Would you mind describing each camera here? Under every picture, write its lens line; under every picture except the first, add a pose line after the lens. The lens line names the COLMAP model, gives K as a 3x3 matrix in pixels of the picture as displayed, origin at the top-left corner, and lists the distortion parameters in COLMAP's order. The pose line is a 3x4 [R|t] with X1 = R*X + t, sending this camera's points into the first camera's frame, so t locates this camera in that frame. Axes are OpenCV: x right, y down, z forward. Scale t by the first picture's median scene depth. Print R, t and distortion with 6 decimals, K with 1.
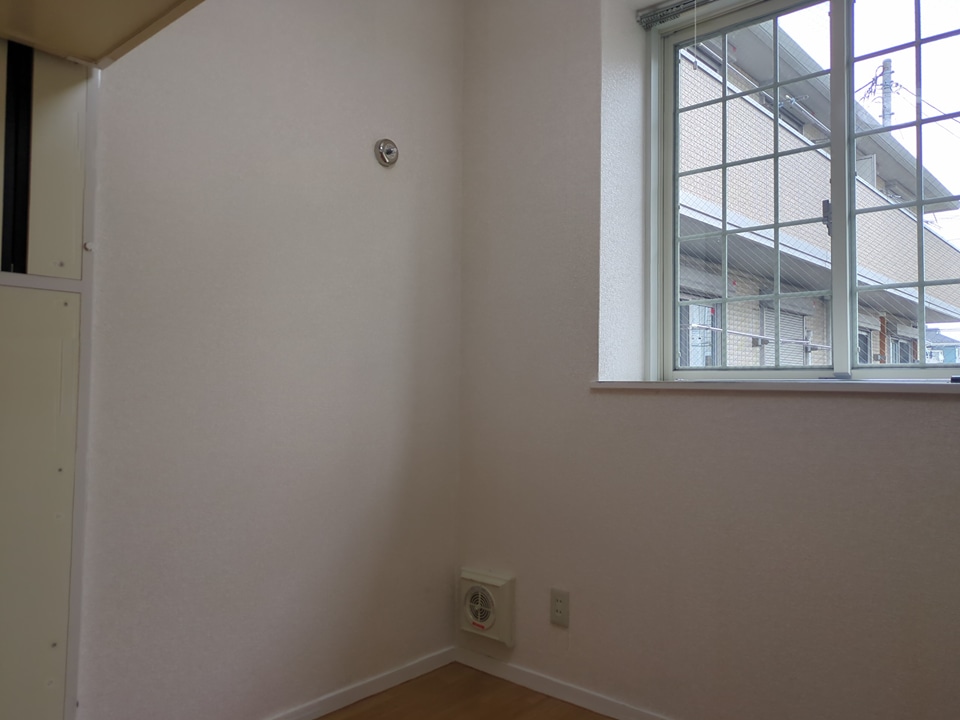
lens RADIAL K [[711.6, 0, 480.7], [0, 711.6, 358.6], [0, 0, 1]] dist [0.005388, -0.011870]
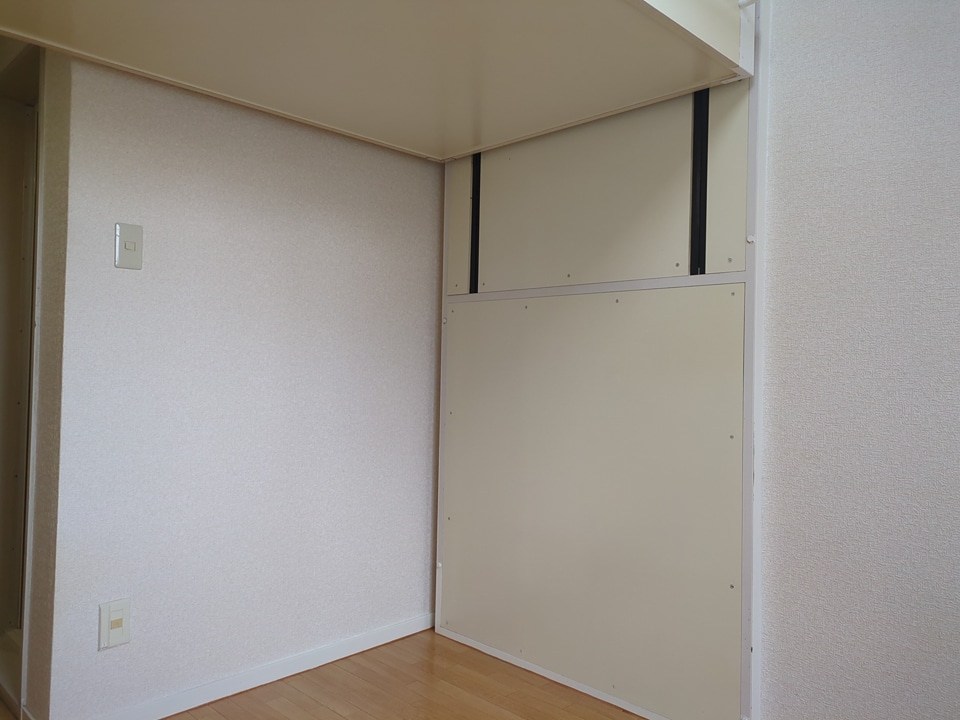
lens RADIAL K [[711.6, 0, 480.4], [0, 711.6, 359.8], [0, 0, 1]] dist [0.005388, -0.011870]
pose [[-0.058412, -0.016763, -0.998152, 0.600578], [0.028422, 0.999426, -0.018447, 0.040098], [0.997888, -0.029447, -0.057902, 0.661004]]
